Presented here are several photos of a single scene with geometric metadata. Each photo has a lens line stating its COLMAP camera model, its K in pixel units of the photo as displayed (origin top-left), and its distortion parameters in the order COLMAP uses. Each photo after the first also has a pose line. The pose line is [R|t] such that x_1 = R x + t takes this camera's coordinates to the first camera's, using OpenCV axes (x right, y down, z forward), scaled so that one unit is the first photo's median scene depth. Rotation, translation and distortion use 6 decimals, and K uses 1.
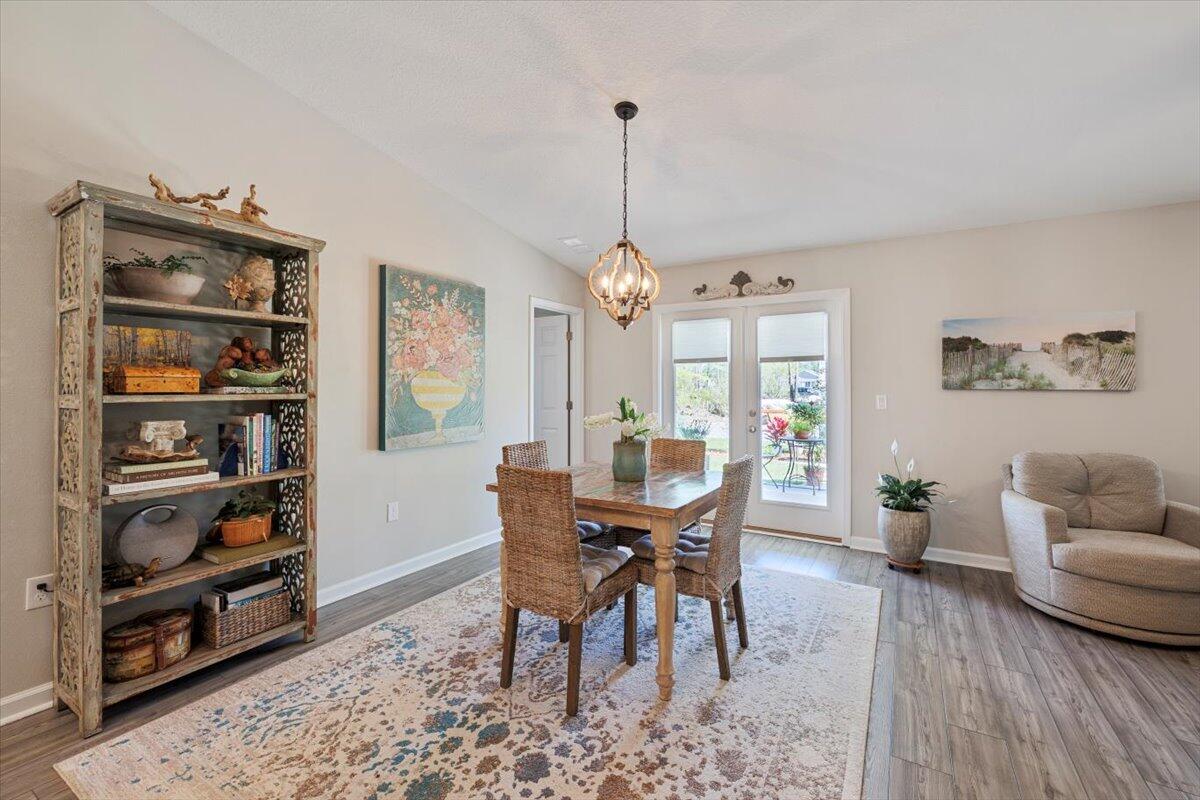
lens RADIAL K [[507.1, 0, 595.8], [0, 507.1, 385.1], [0, 0, 1]] dist [0.000470, 0.000386]
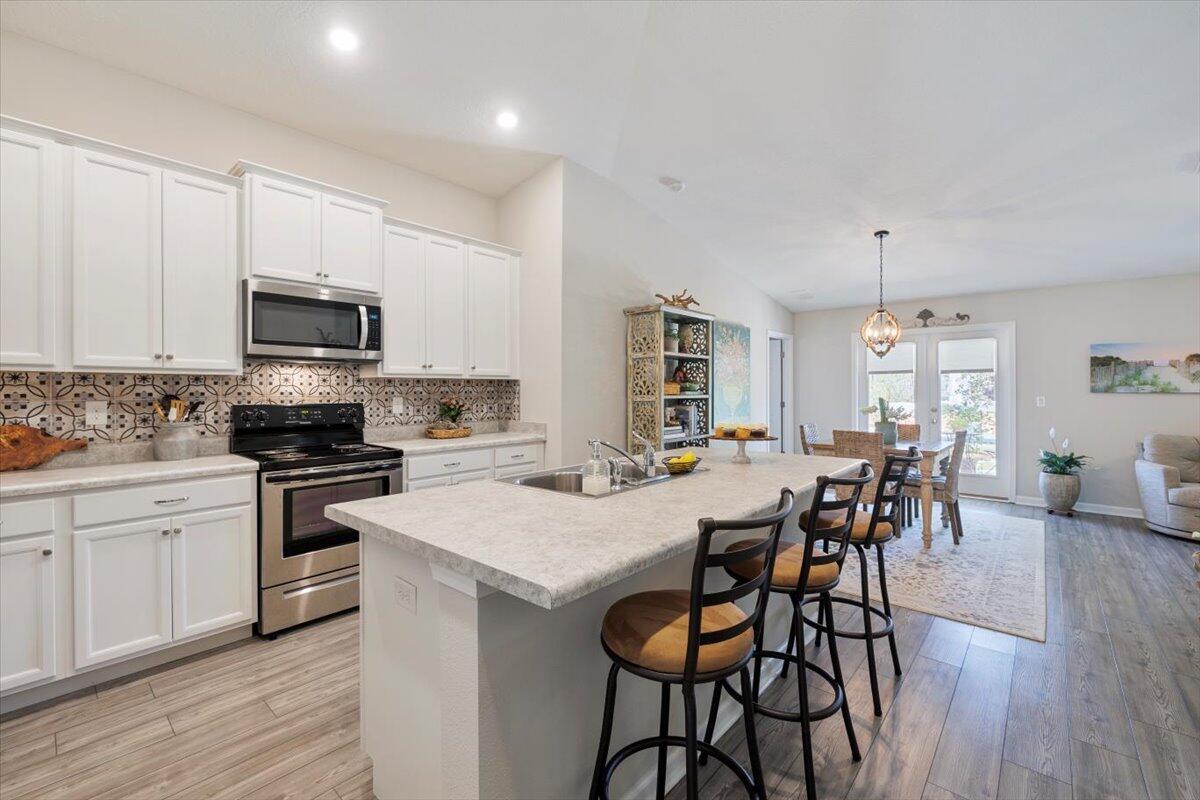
lens RADIAL K [[505.0, 0, 597.2], [0, 505.0, 392.4], [0, 0, 1]] dist [0.000675, -0.000264]
pose [[0.984147, -0.001327, -0.177351, -0.539150], [0.002323, 0.999983, 0.005405, -0.003568], [0.177340, -0.005731, 0.984133, -0.808211]]
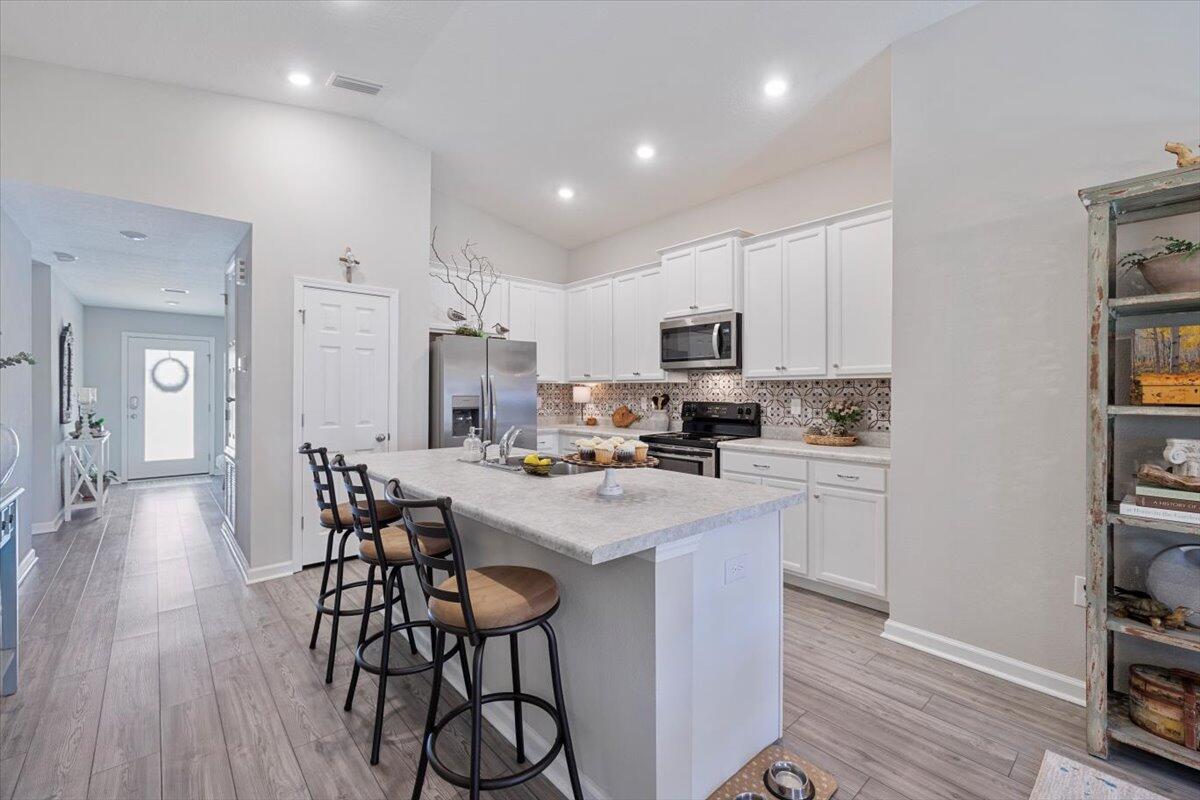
lens RADIAL K [[505.0, 0, 597.2], [0, 505.0, 392.4], [0, 0, 1]] dist [0.000675, -0.000264]
pose [[-0.295053, 0.001143, -0.955480, 0.128493], [-0.000027, 0.999999, 0.001205, -0.003530], [0.955481, 0.000382, -0.295053, 0.230135]]
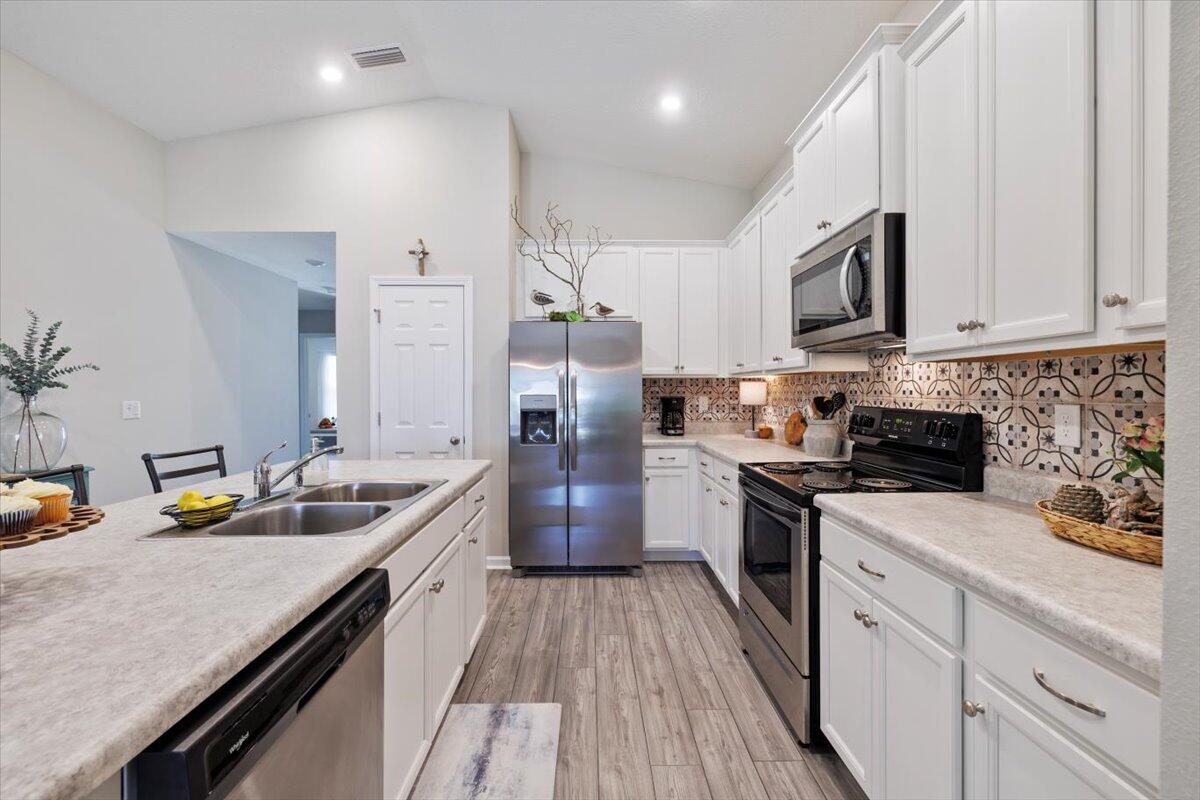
lens RADIAL K [[502.9, 0, 600.4], [0, 502.9, 393.7], [0, 0, 1]] dist [-0.000131, -0.000045]
pose [[-0.841078, 0.007084, -0.540867, -0.603986], [0.004472, 0.999971, 0.006144, -0.001820], [0.540895, 0.002749, -0.841085, 0.498781]]
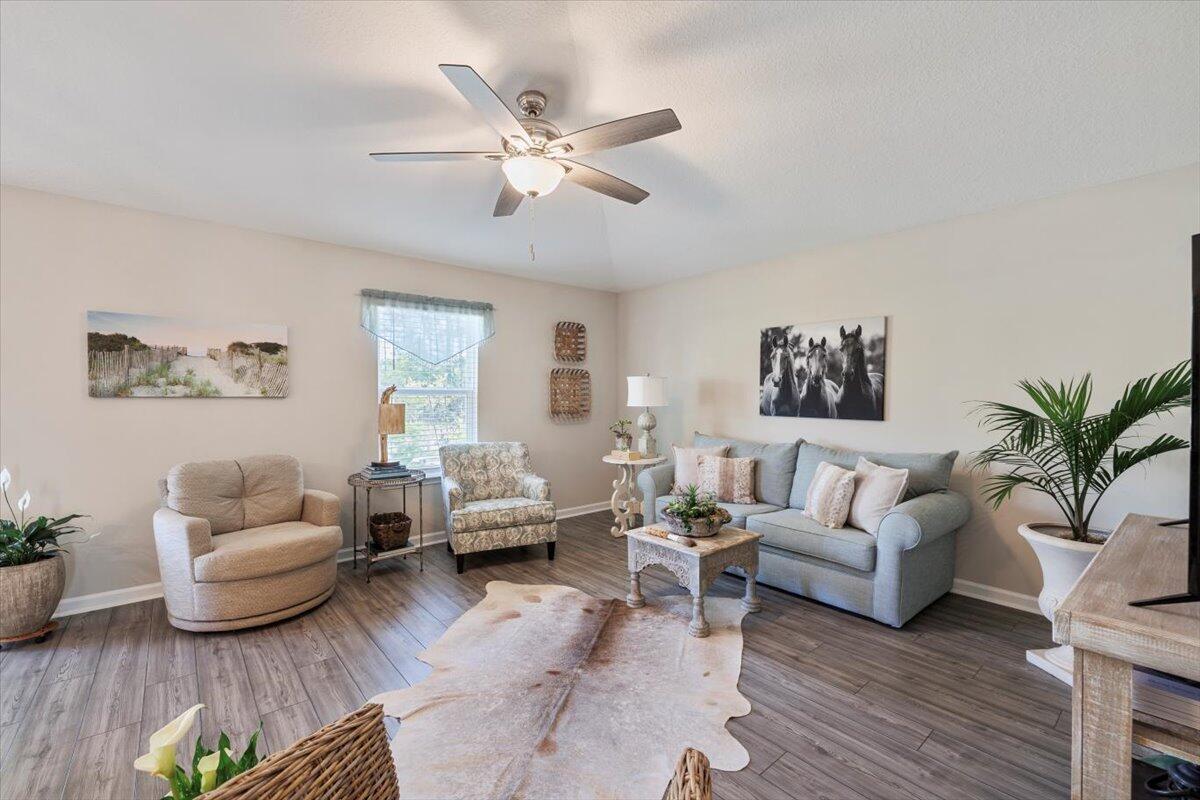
lens RADIAL K [[509.5, 0, 600.0], [0, 509.5, 400.0], [0, 0, 1]] dist [0.000298, -0.000086]
pose [[0.313613, -0.012701, 0.949466, 0.210370], [-0.001849, 0.999900, 0.013986, 0.000138], [-0.949549, -0.006142, 0.313558, -0.024245]]
